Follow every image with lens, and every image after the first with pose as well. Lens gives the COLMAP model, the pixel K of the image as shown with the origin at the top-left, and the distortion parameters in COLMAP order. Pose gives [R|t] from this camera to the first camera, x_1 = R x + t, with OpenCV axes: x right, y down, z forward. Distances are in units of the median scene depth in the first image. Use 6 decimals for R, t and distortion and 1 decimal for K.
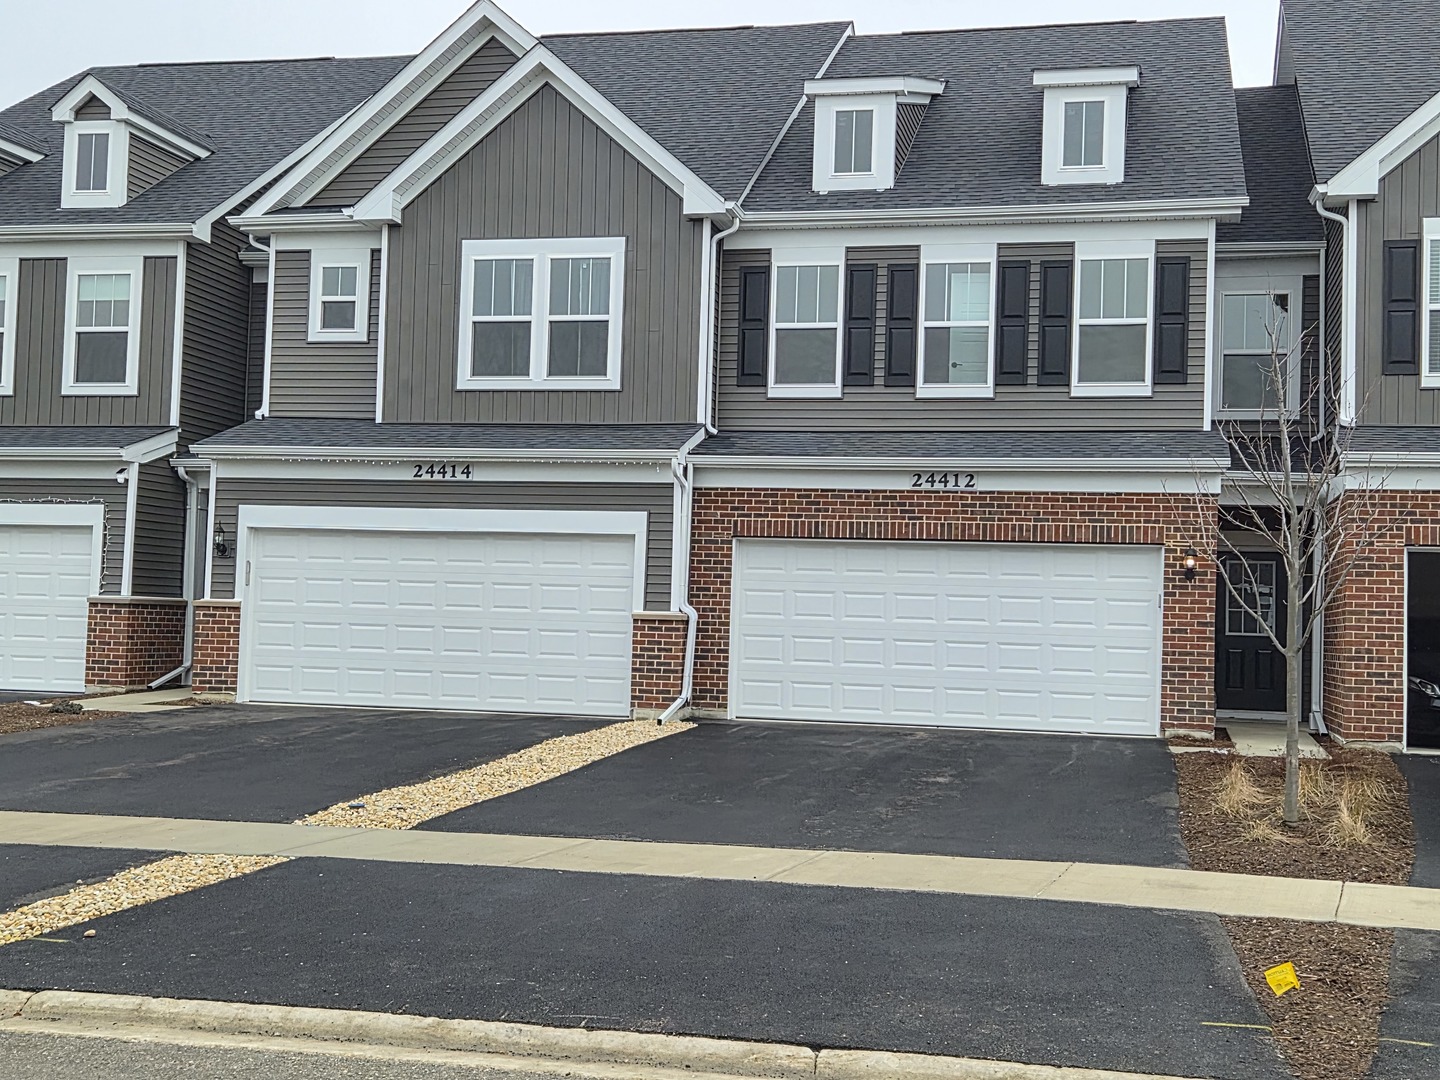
lens RADIAL K [[1739.4, 0, 719.6], [0, 1739.4, 548.1], [0, 0, 1]] dist [-0.066476, 0.000000]
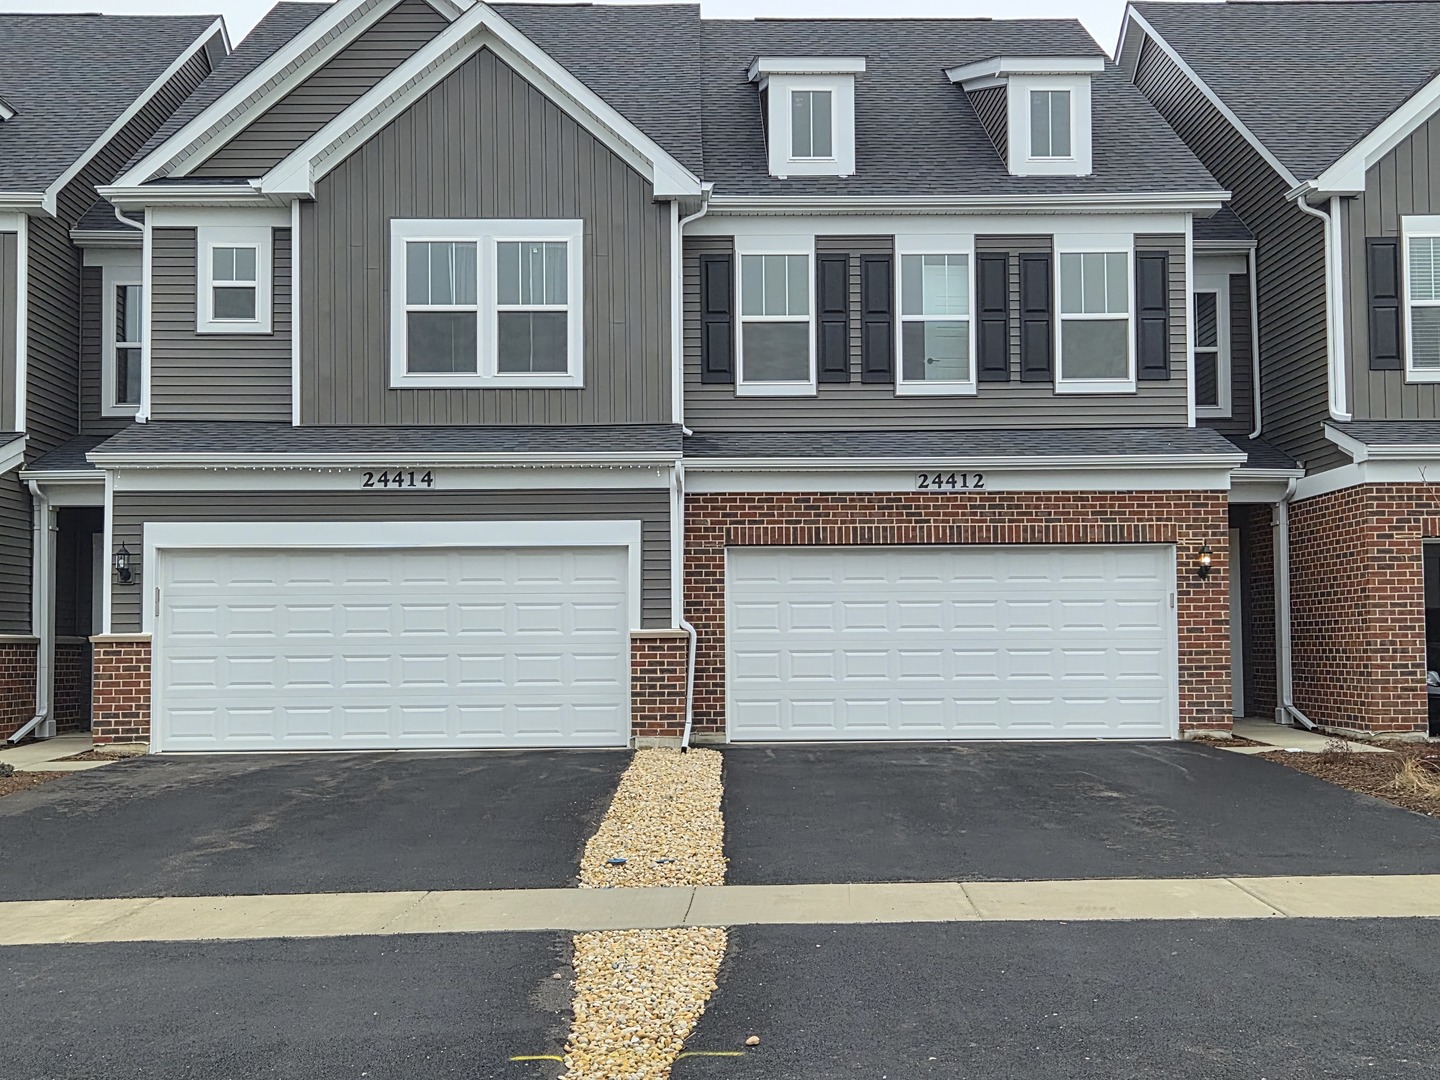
lens RADIAL K [[1827.4, 0, 720.5], [0, 1827.4, 532.9], [0, 0, 1]] dist [-0.044443, 0.000000]
pose [[0.966724, -0.022367, 0.254844, -0.238466], [0.025691, 0.999623, -0.009722, -0.003899], [-0.254530, 0.015945, 0.966933, 0.059562]]
